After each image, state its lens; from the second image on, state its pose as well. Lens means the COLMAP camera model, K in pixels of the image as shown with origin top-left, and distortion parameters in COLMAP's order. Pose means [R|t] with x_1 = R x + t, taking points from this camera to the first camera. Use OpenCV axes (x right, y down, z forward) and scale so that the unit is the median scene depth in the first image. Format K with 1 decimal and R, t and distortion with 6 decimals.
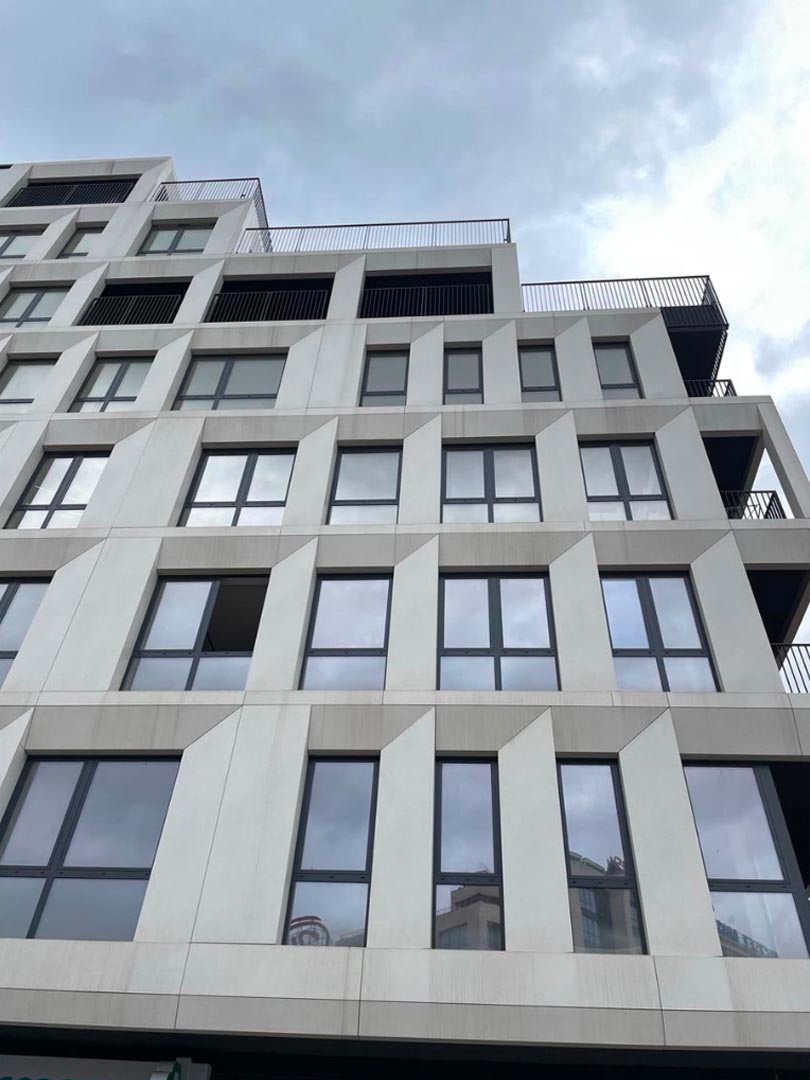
lens RADIAL K [[822.2, 0, 419.9], [0, 822.2, 589.5], [0, 0, 1]] dist [0.082457, -0.103743]
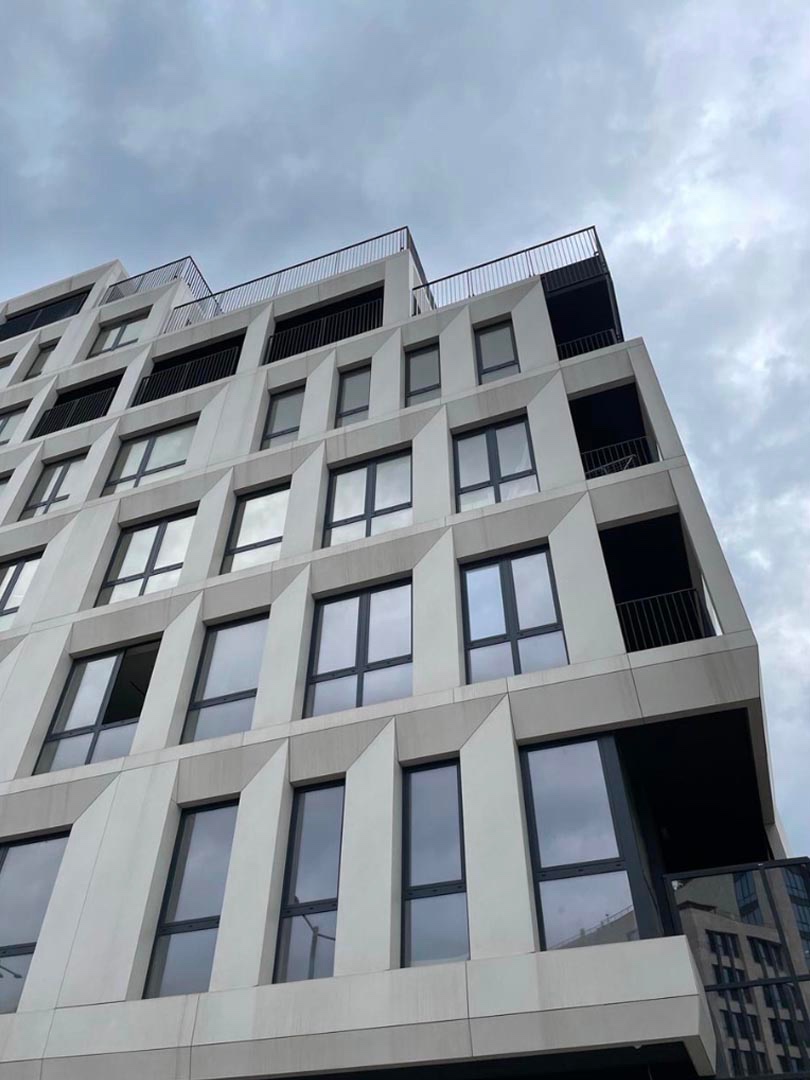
lens RADIAL K [[822.2, 0, 399.5], [0, 822.2, 532.3], [0, 0, 1]] dist [0.082457, -0.103743]
pose [[0.955659, -0.232601, -0.180590, 0.283834], [0.222958, 0.972146, -0.072265, -0.003354], [0.192368, 0.028797, 0.980900, -0.004609]]
